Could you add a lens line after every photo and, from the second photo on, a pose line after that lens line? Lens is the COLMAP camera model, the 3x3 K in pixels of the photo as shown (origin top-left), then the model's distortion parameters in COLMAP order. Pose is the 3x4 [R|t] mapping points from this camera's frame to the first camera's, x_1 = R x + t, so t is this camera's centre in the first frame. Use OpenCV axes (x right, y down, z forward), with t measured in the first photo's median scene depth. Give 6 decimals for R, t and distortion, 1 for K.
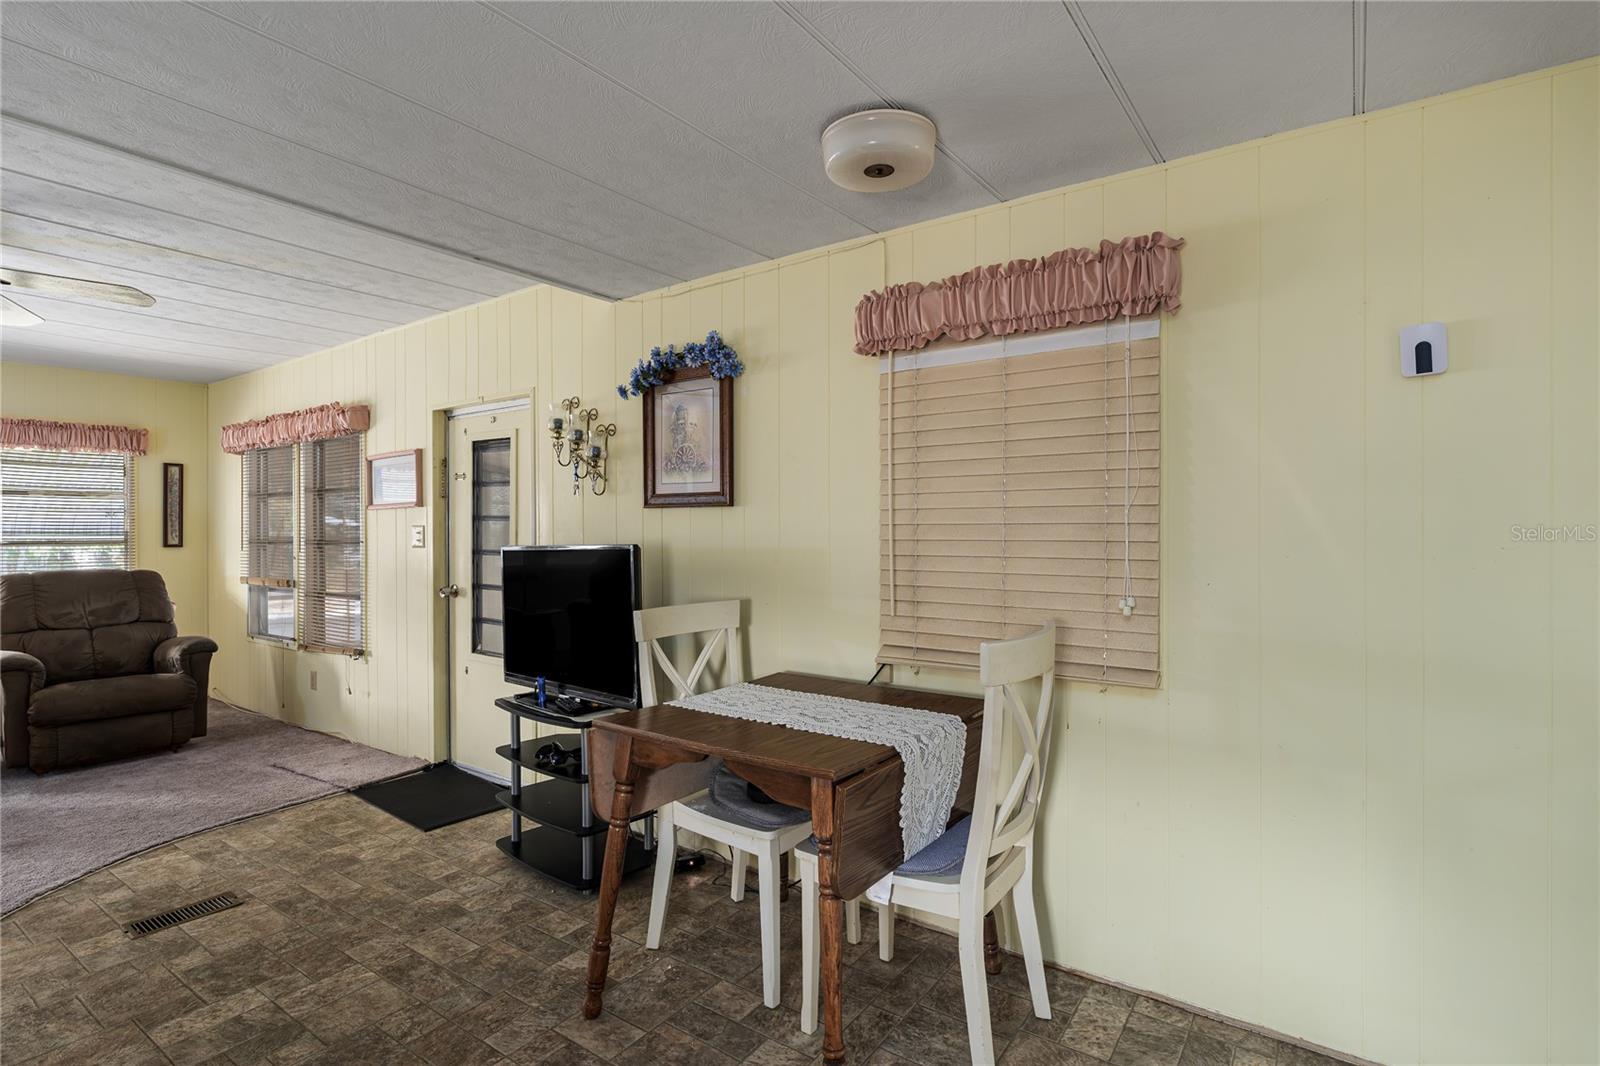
lens RADIAL K [[800.0, 0, 796.9], [0, 800.0, 523.9], [0, 0, 1]] dist [-0.013299, 0.005907]
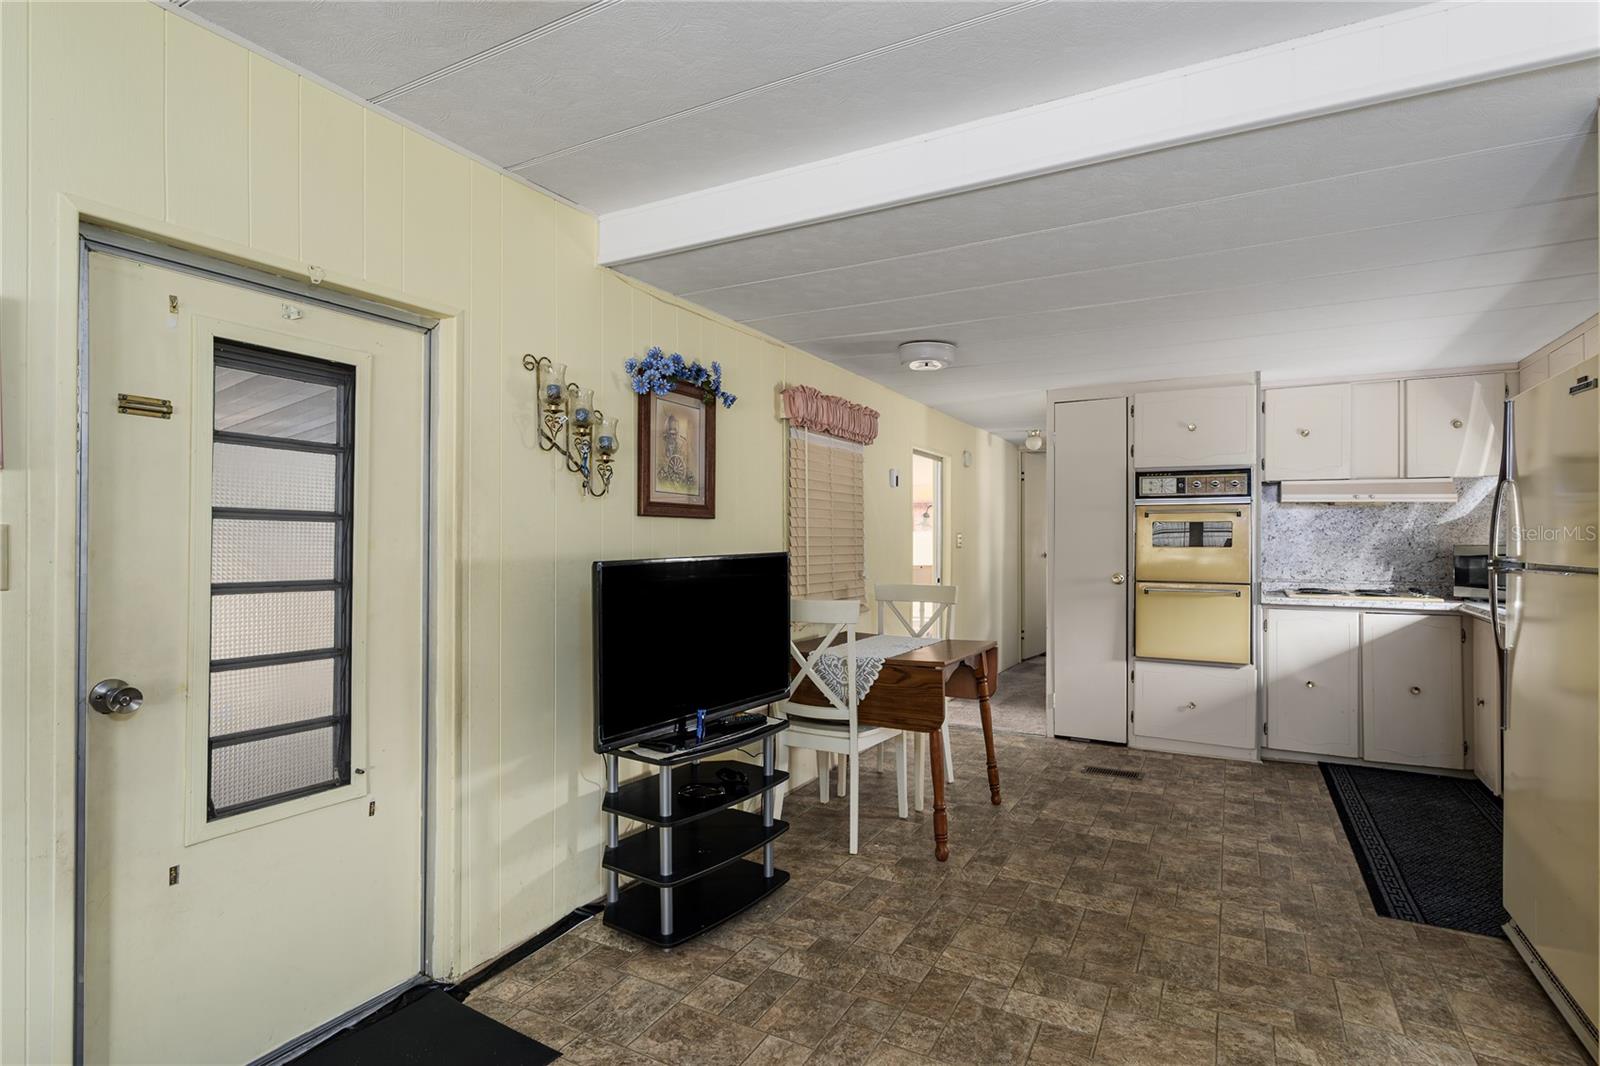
lens RADIAL K [[800.0, 0, 783.6], [0, 800.0, 532.3], [0, 0, 1]] dist [-0.013299, 0.005907]
pose [[-0.110011, 0.015795, 0.993805, -0.858912], [-0.001464, 0.999870, -0.016054, 0.010241], [-0.993929, -0.003221, -0.109973, 0.724641]]
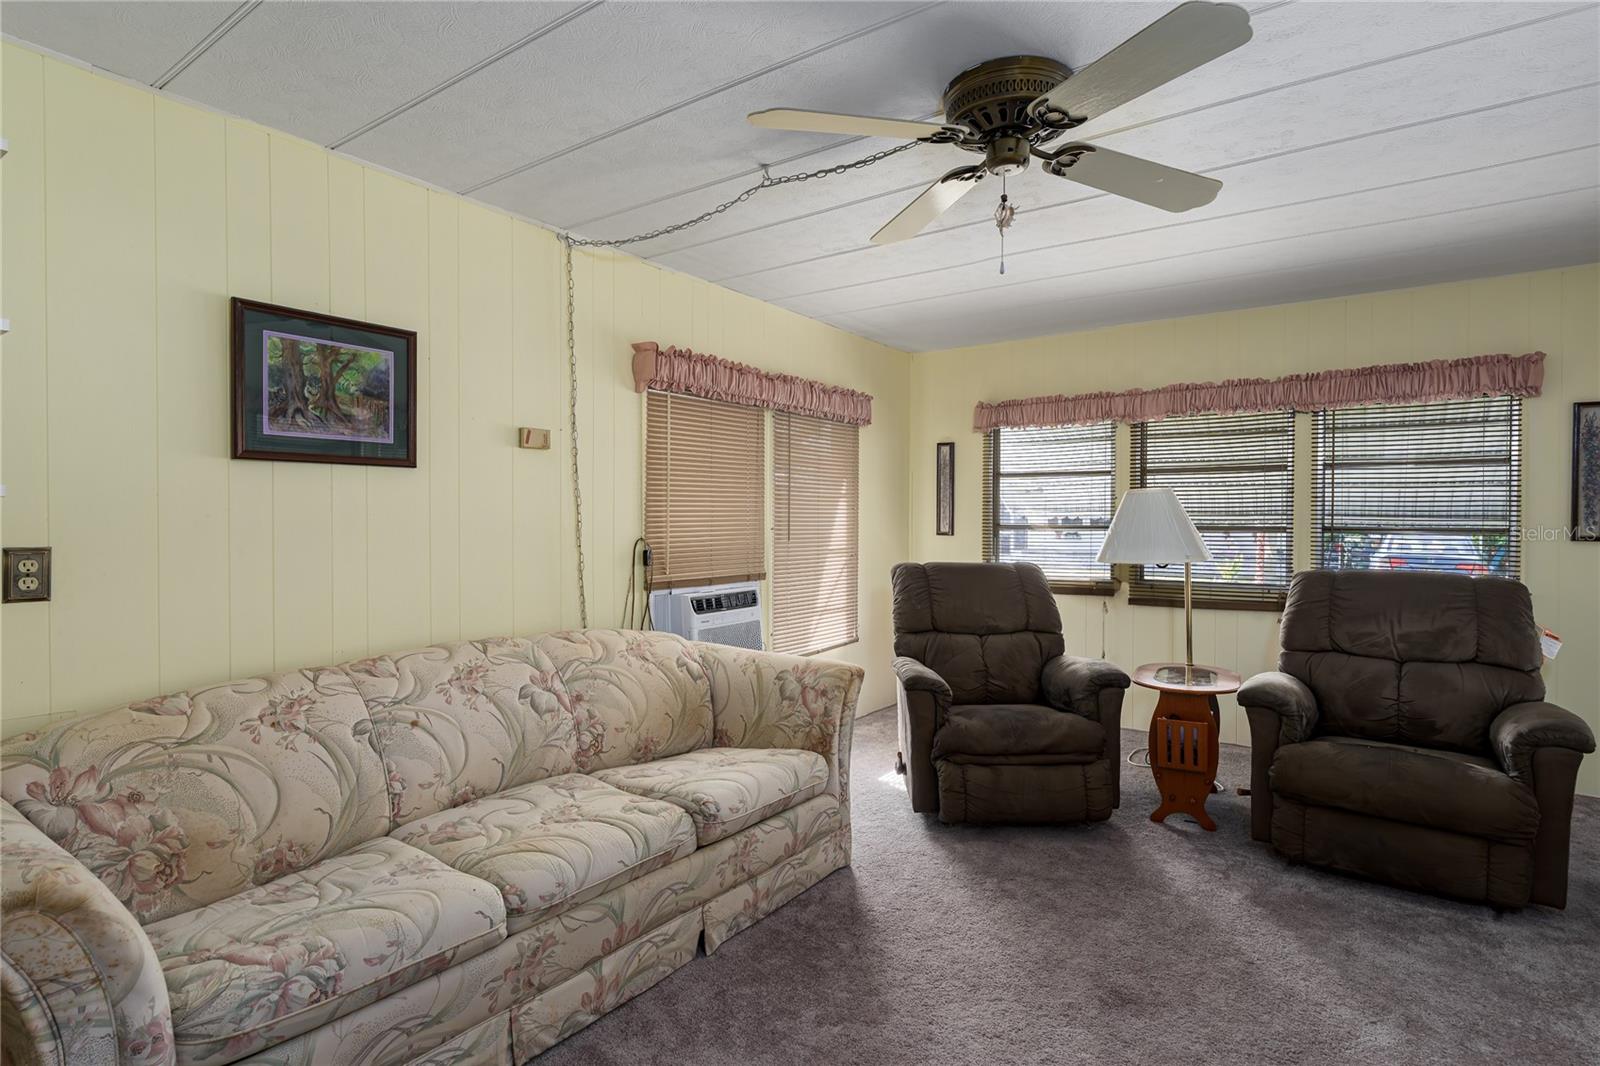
lens RADIAL K [[800.0, 0, 802.6], [0, 800.0, 520.5], [0, 0, 1]] dist [-0.013299, 0.005907]
pose [[0.006740, 0.012631, -0.999898, -0.261832], [0.001159, 0.999919, 0.012639, 0.006703], [0.999977, -0.001244, 0.006725, 0.561247]]
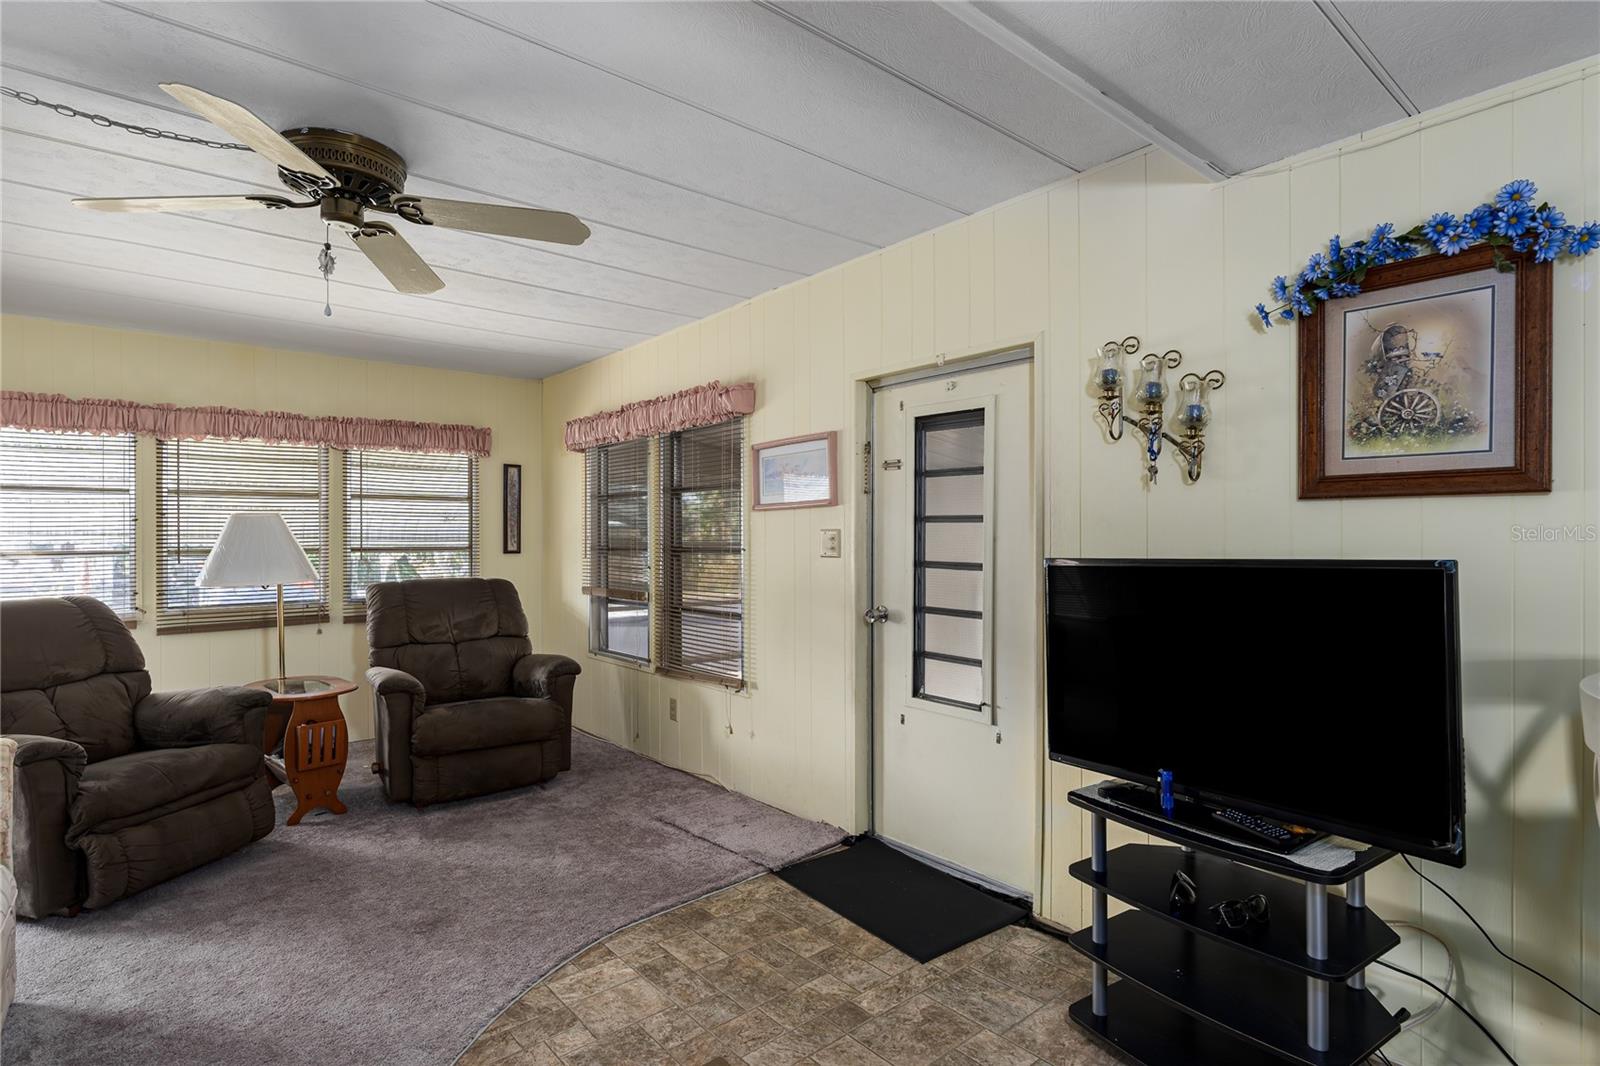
lens RADIAL K [[800.0, 0, 794.2], [0, 800.0, 538.1], [0, 0, 1]] dist [-0.013299, 0.005907]
pose [[0.969650, 0.002820, -0.244480, -0.324804], [-0.001199, 0.999976, 0.006781, 0.005295], [0.244494, -0.006283, 0.969630, 0.234240]]
